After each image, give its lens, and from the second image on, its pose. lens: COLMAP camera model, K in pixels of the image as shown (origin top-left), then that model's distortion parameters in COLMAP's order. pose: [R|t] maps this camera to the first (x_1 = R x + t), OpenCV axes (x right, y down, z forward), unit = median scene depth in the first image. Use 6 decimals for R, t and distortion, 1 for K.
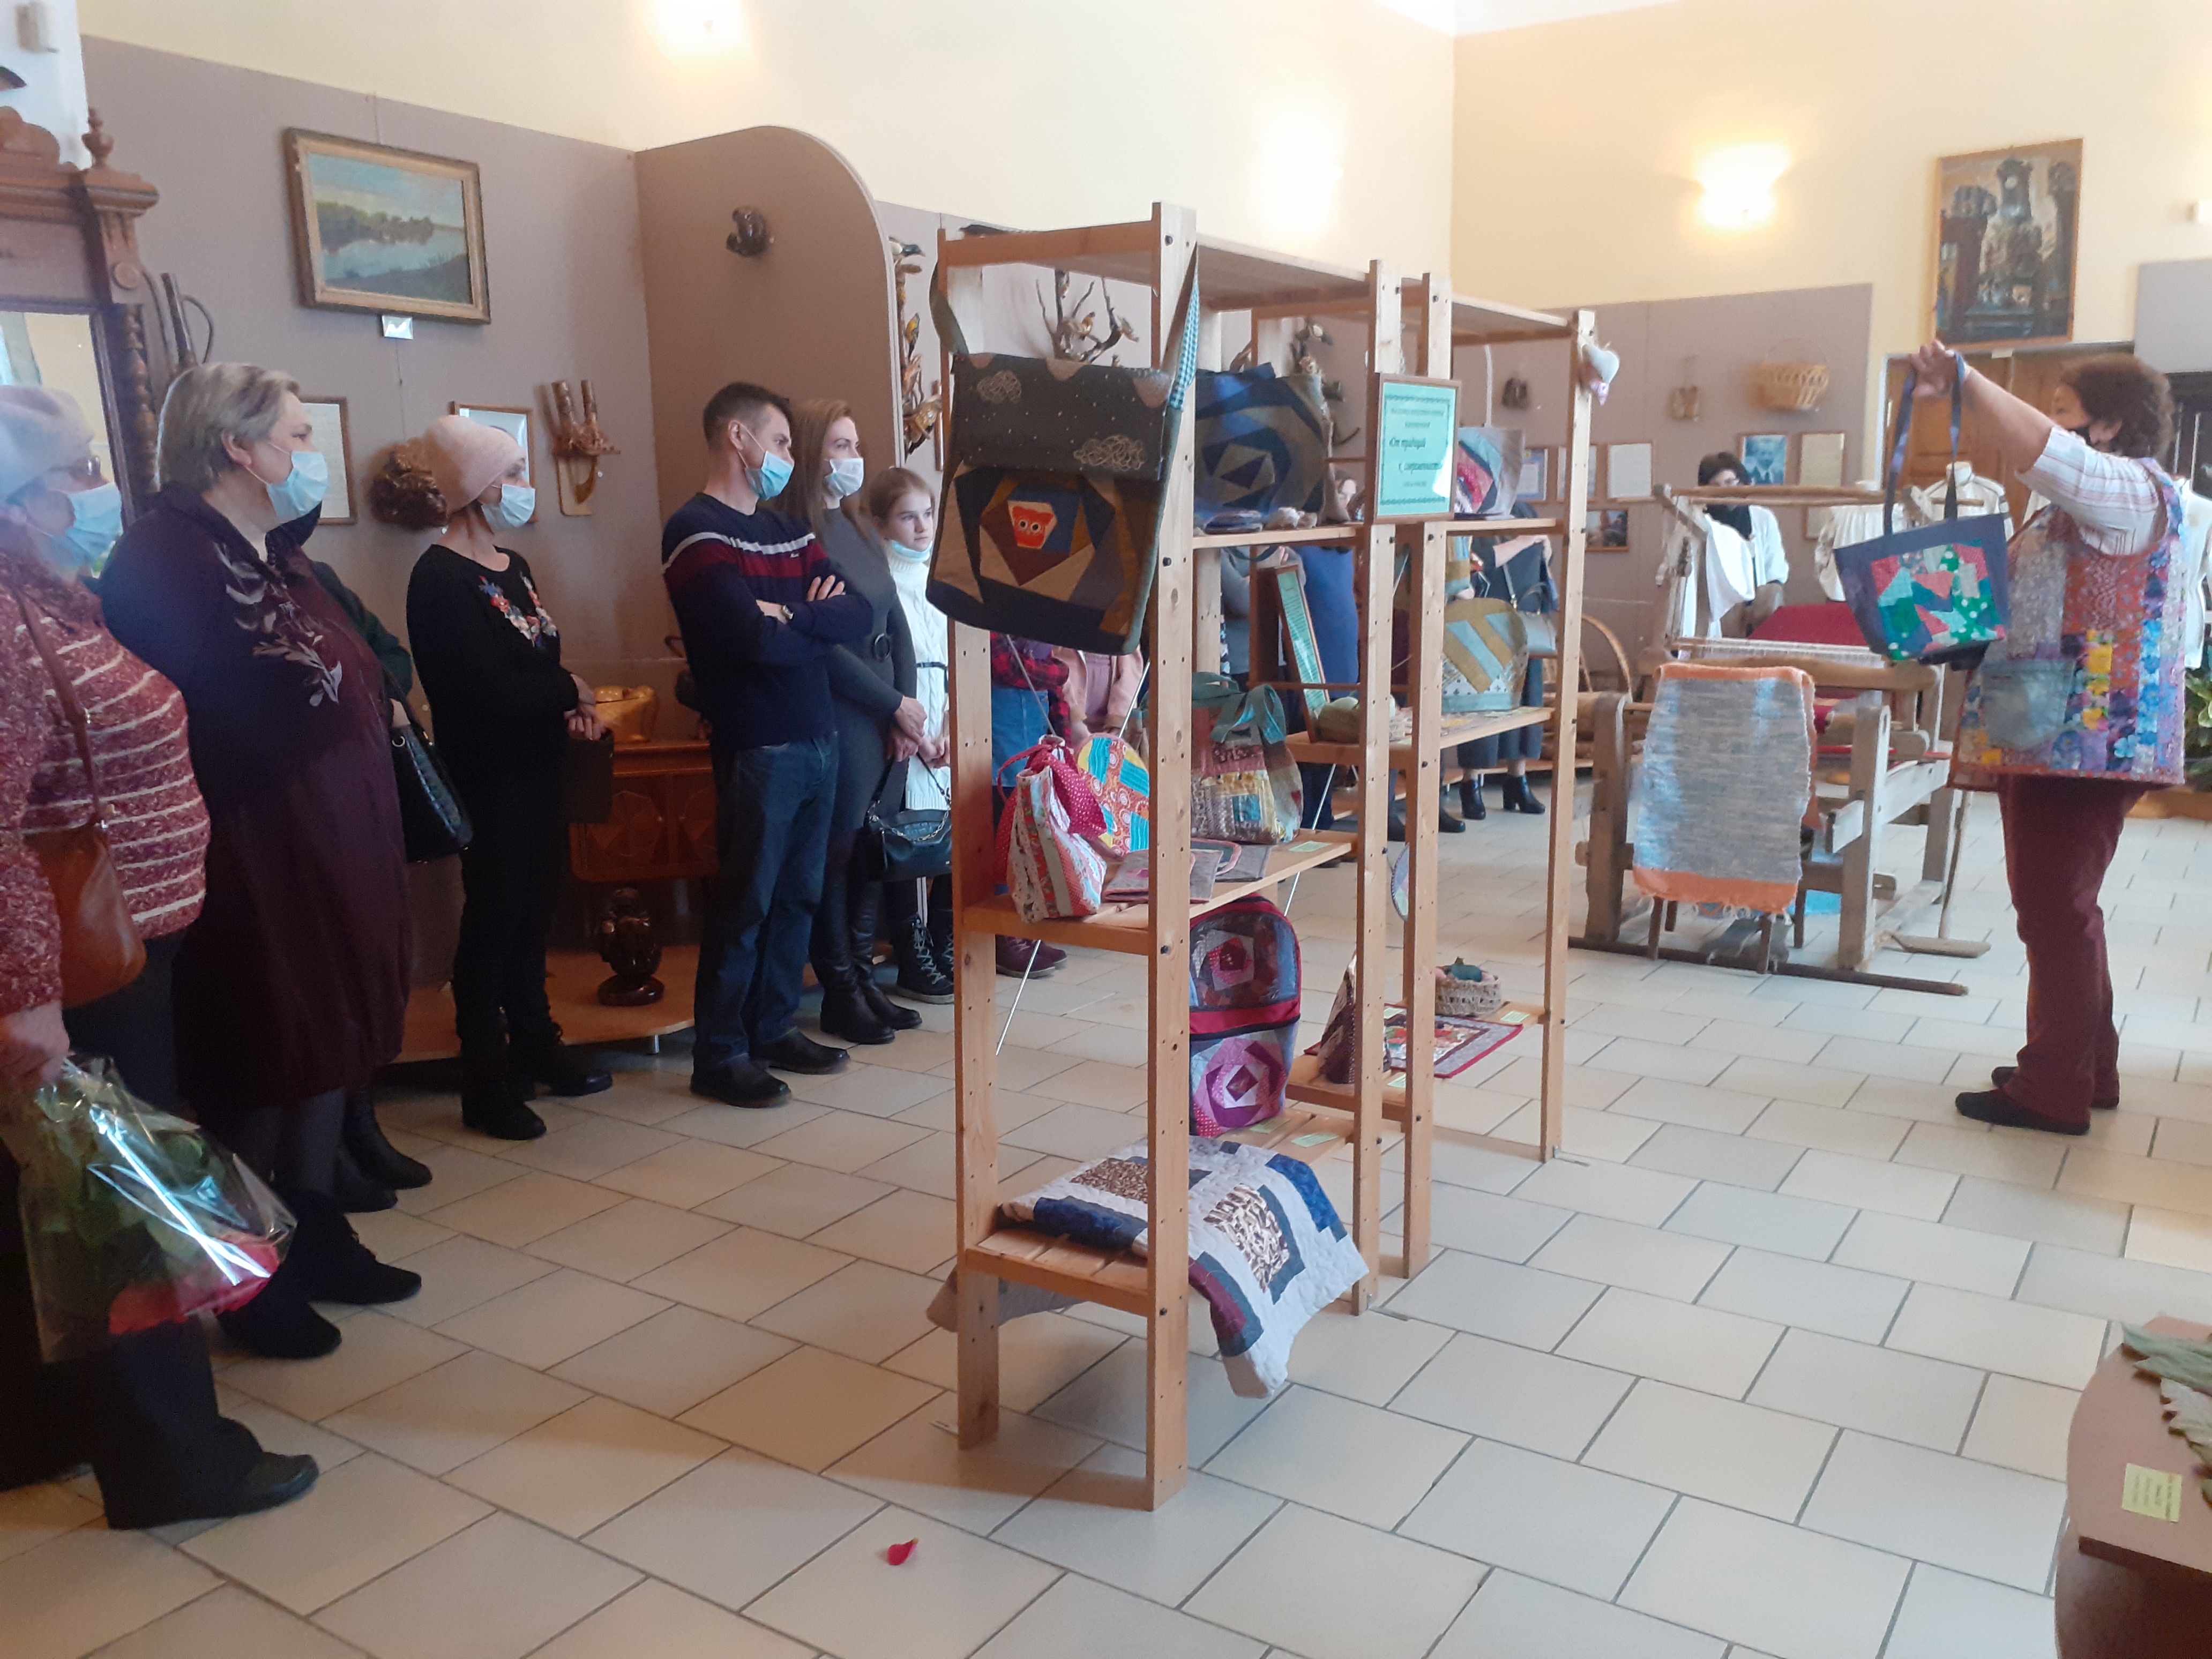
lens RADIAL K [[1785.7, 0, 1090.6], [0, 1785.7, 839.0], [0, 0, 1]] dist [0.046133, -0.057369]
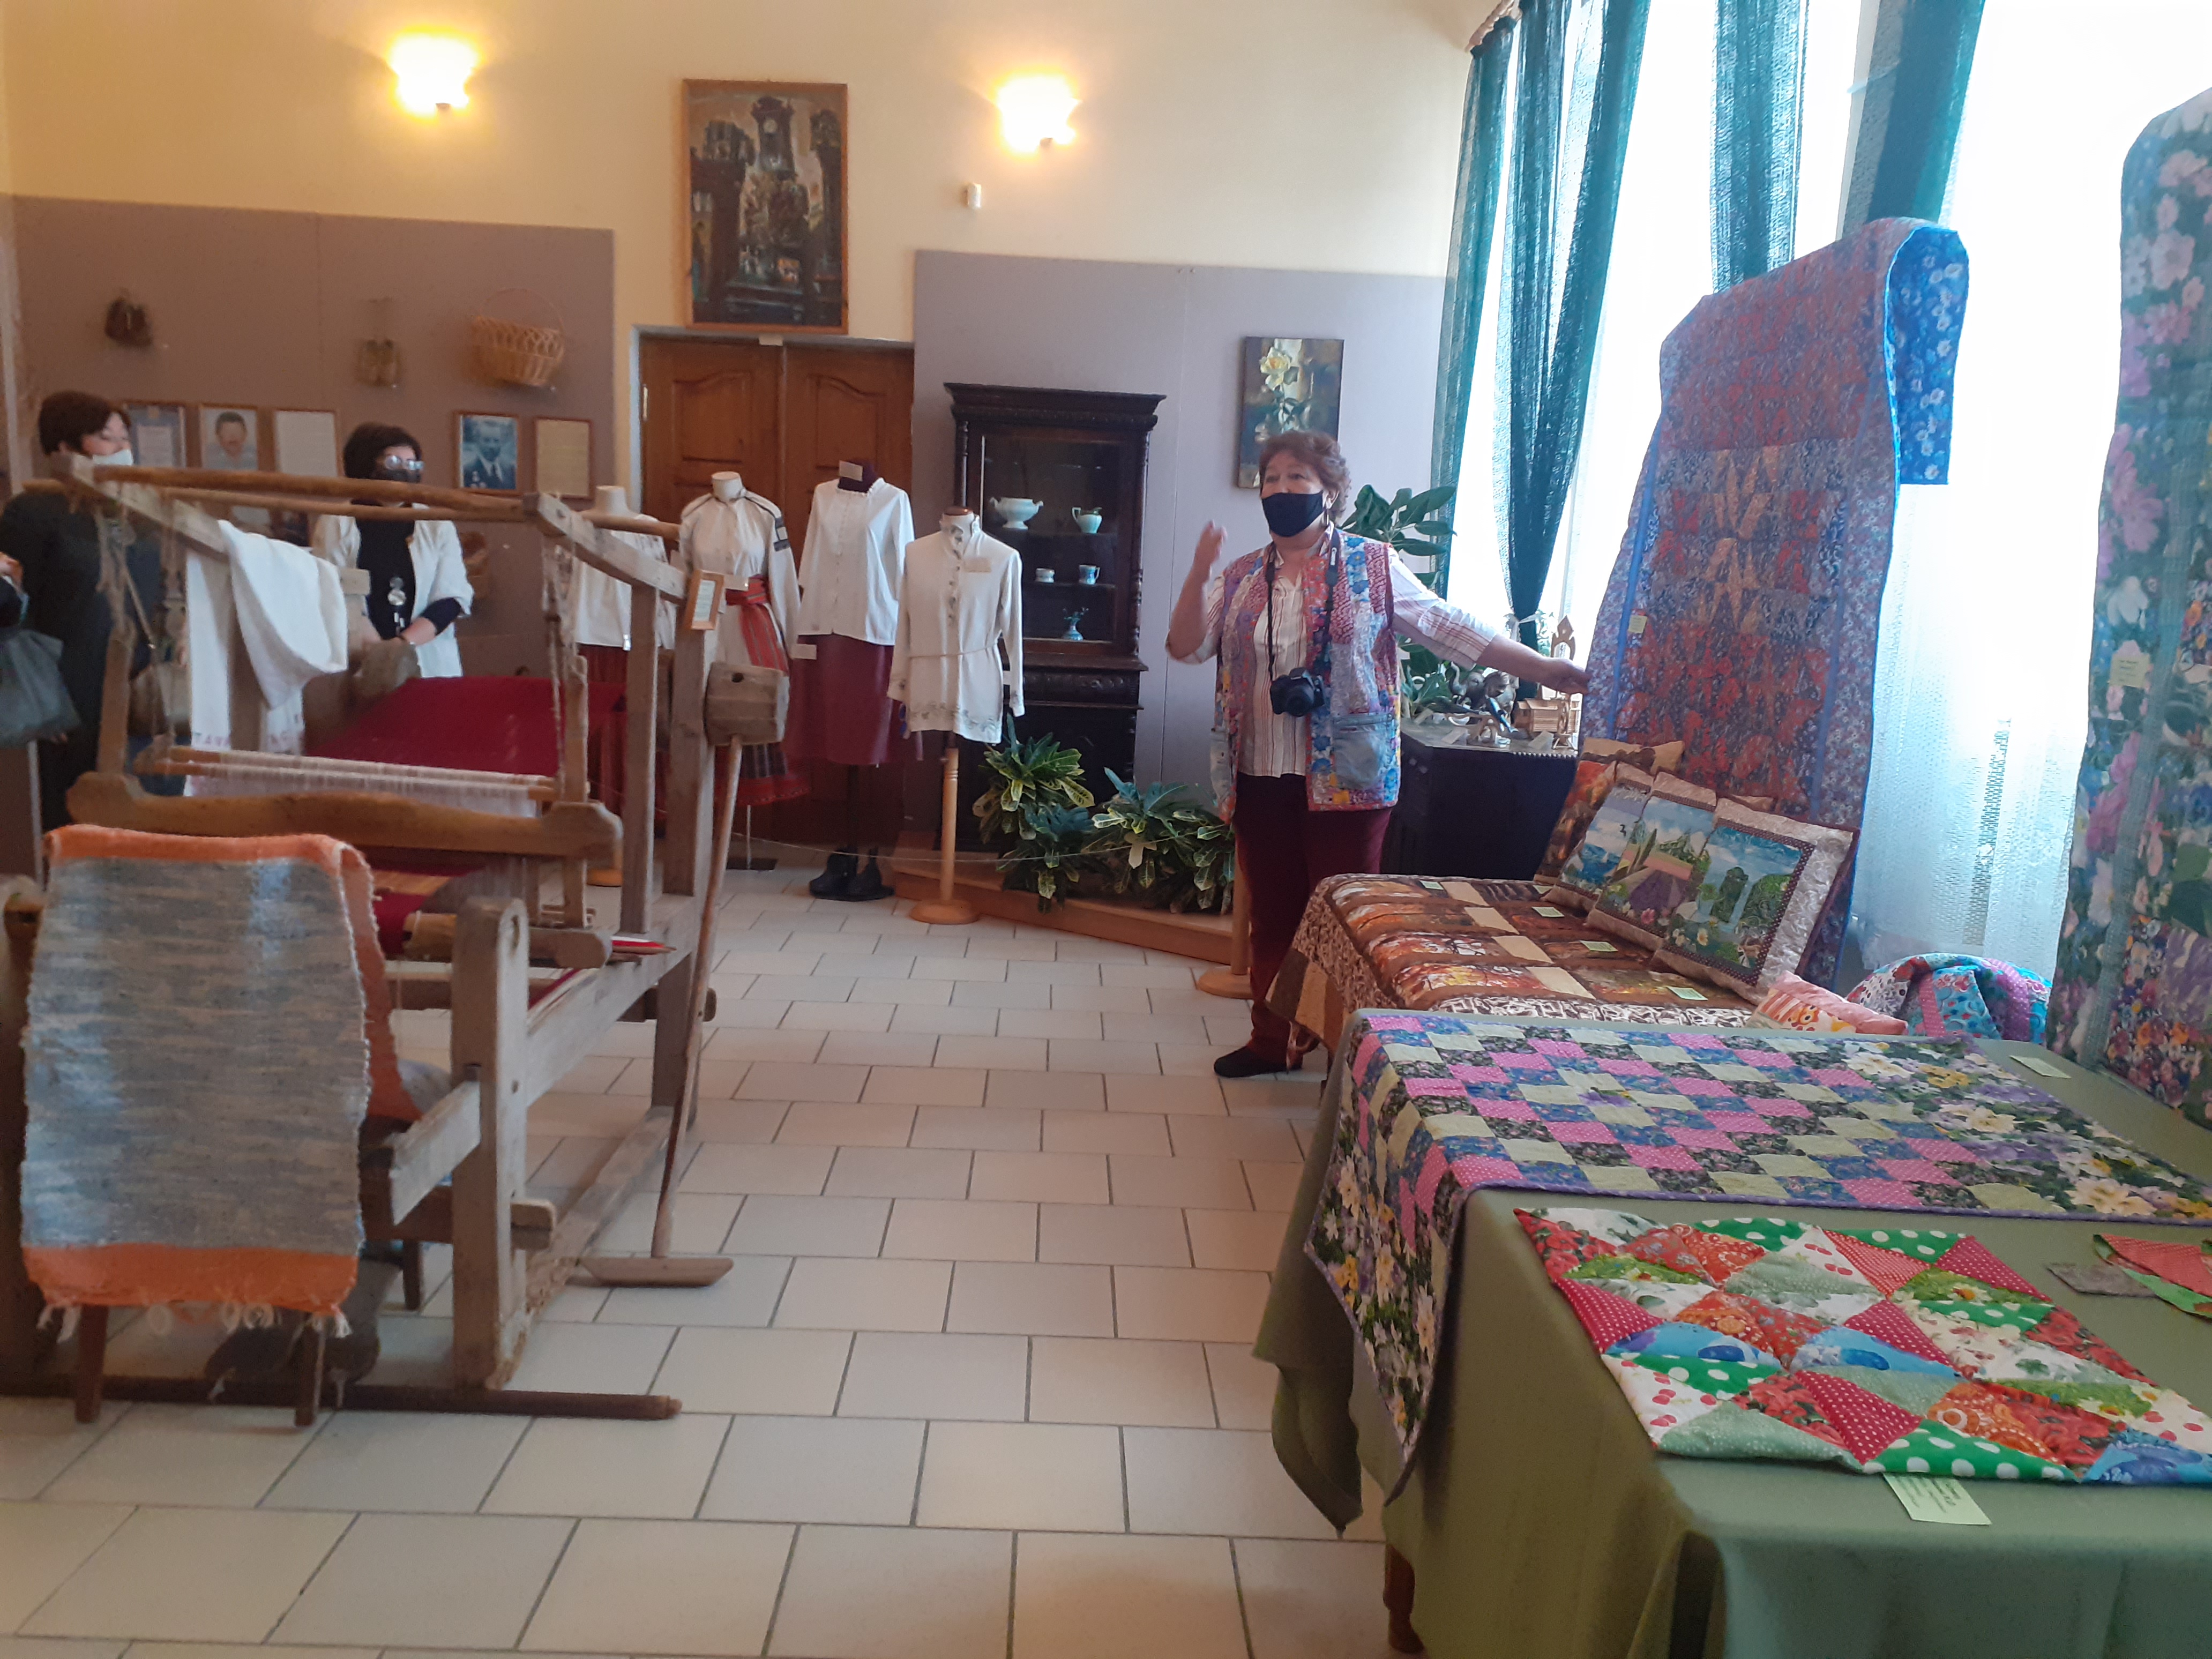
lens RADIAL K [[1749.2, 0, 1096.6], [0, 1749.2, 831.8], [0, 0, 1]] dist [0.120009, -0.218910]
pose [[0.819558, -0.040408, 0.571570, 0.272094], [0.040537, 0.999100, 0.012509, -0.090108], [-0.571560, 0.012918, 0.820458, 0.448213]]
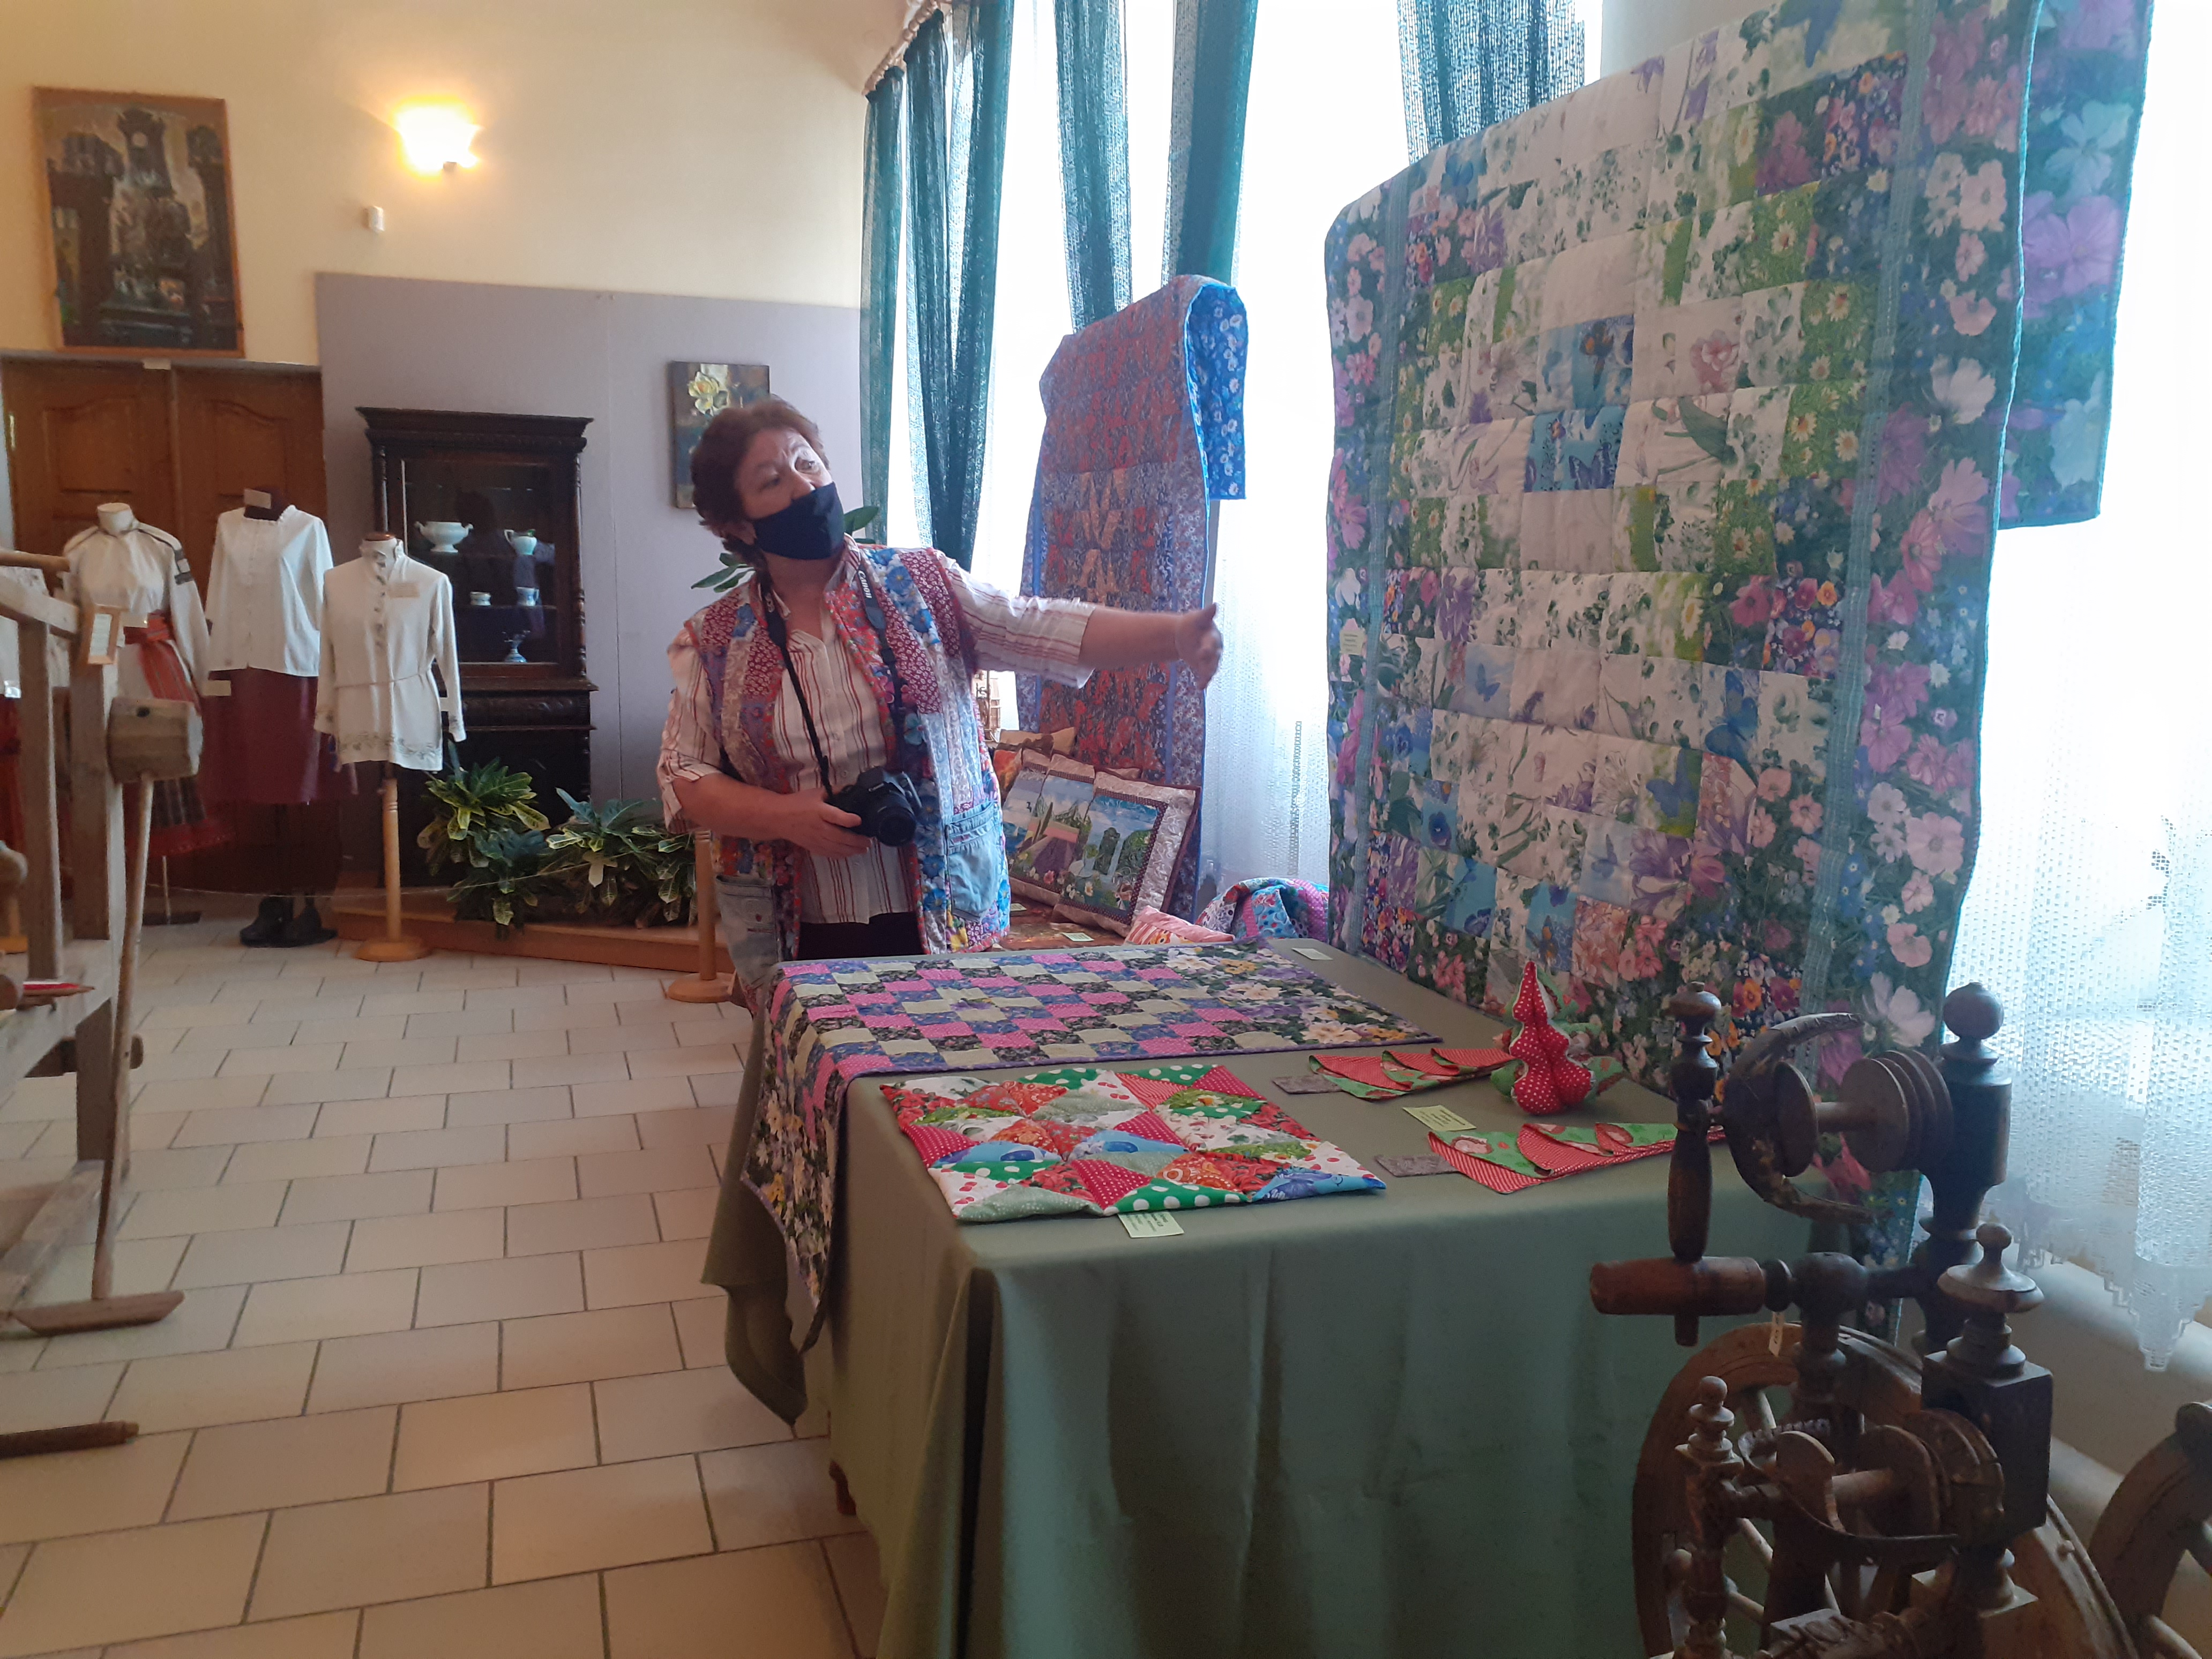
lens RADIAL K [[1785.7, 0, 1090.6], [0, 1785.7, 839.0], [0, 0, 1]] dist [0.046133, -0.057369]
pose [[0.624553, -0.086676, 0.776158, 0.238614], [0.108633, 0.993803, 0.023566, -0.074912], [-0.773390, 0.069598, 0.630098, 0.378358]]
